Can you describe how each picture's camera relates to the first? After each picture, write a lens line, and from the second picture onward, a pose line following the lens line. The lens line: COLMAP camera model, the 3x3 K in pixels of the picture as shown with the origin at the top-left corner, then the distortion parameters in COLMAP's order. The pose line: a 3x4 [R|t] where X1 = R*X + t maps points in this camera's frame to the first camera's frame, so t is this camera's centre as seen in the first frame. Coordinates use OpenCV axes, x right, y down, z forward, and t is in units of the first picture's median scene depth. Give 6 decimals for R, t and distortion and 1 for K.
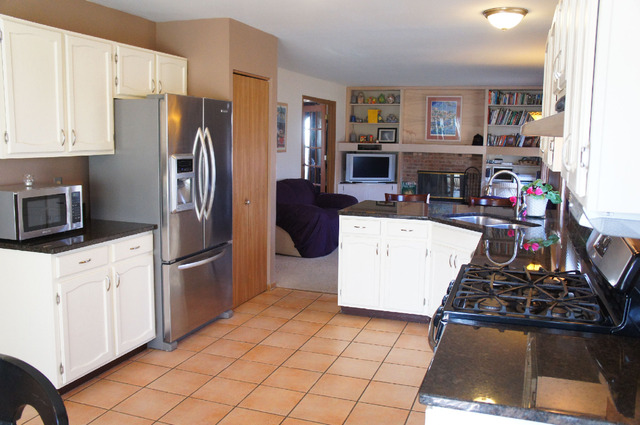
lens RADIAL K [[552.8, 0, 320.6], [0, 552.8, 208.2], [0, 0, 1]] dist [-0.101276, 0.020529]
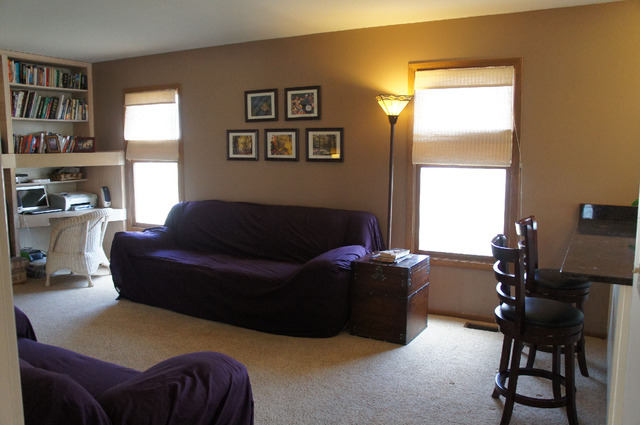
lens RADIAL K [[528.2, 0, 320.7], [0, 528.2, 212.6], [0, 0, 1]] dist [-0.125193, 0.066722]
pose [[0.163239, -0.136255, 0.977132, -0.173812], [0.133812, 0.984323, 0.114903, -0.067244], [-0.977470, 0.111995, 0.178913, 0.563644]]
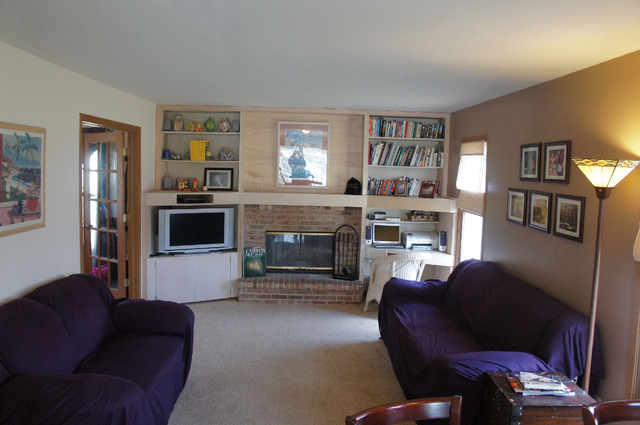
lens RADIAL K [[528.2, 0, 315.2], [0, 528.2, 212.4], [0, 0, 1]] dist [-0.125193, 0.066722]
pose [[0.933336, -0.024152, 0.358191, -0.000554], [0.037092, 0.998882, -0.029297, -0.071380], [-0.357083, 0.040630, 0.933189, 0.377970]]
